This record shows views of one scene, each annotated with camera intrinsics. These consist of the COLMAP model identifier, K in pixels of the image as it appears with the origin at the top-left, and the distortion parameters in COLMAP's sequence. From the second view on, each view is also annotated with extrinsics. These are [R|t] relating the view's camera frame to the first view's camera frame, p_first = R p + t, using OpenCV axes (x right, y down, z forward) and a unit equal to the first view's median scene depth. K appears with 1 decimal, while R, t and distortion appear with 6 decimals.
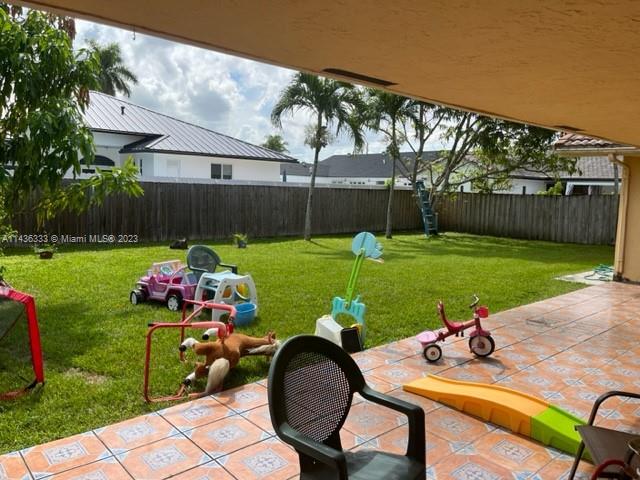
lens RADIAL K [[487.4, 0, 322.1], [0, 487.4, 221.8], [0, 0, 1]] dist [0.008864, 0.001934]
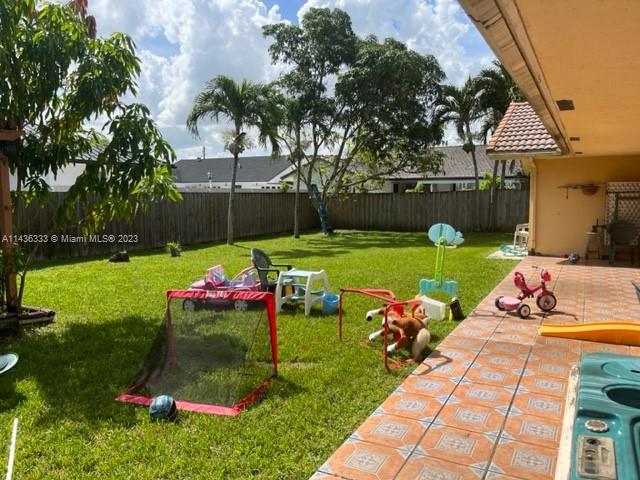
lens RADIAL K [[478.0, 0, 321.2], [0, 478.0, 237.5], [0, 0, 1]] dist [0.073482, -0.101146]
pose [[0.940950, -0.065041, 0.332240, -0.184909], [0.056356, 0.997772, 0.035721, -0.001847], [-0.333823, -0.014888, 0.942518, -0.011911]]
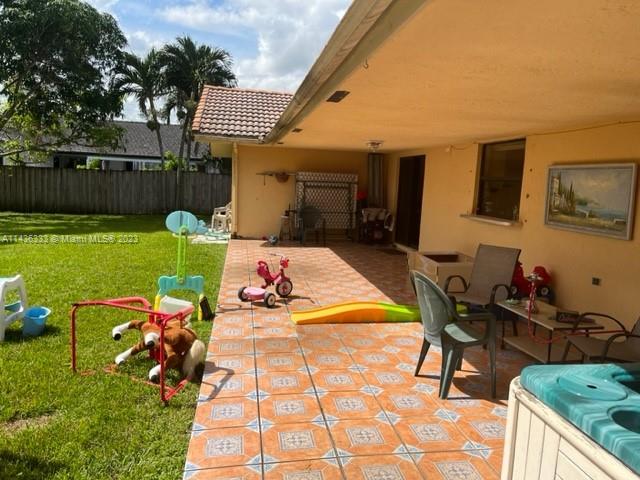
lens RADIAL K [[478.0, 0, 321.2], [0, 478.0, 237.5], [0, 0, 1]] dist [0.073482, -0.101146]
pose [[0.532253, -0.106934, 0.839805, -0.198147], [0.030719, 0.993777, 0.107070, -0.008235], [-0.846028, -0.031190, 0.532225, 0.053538]]
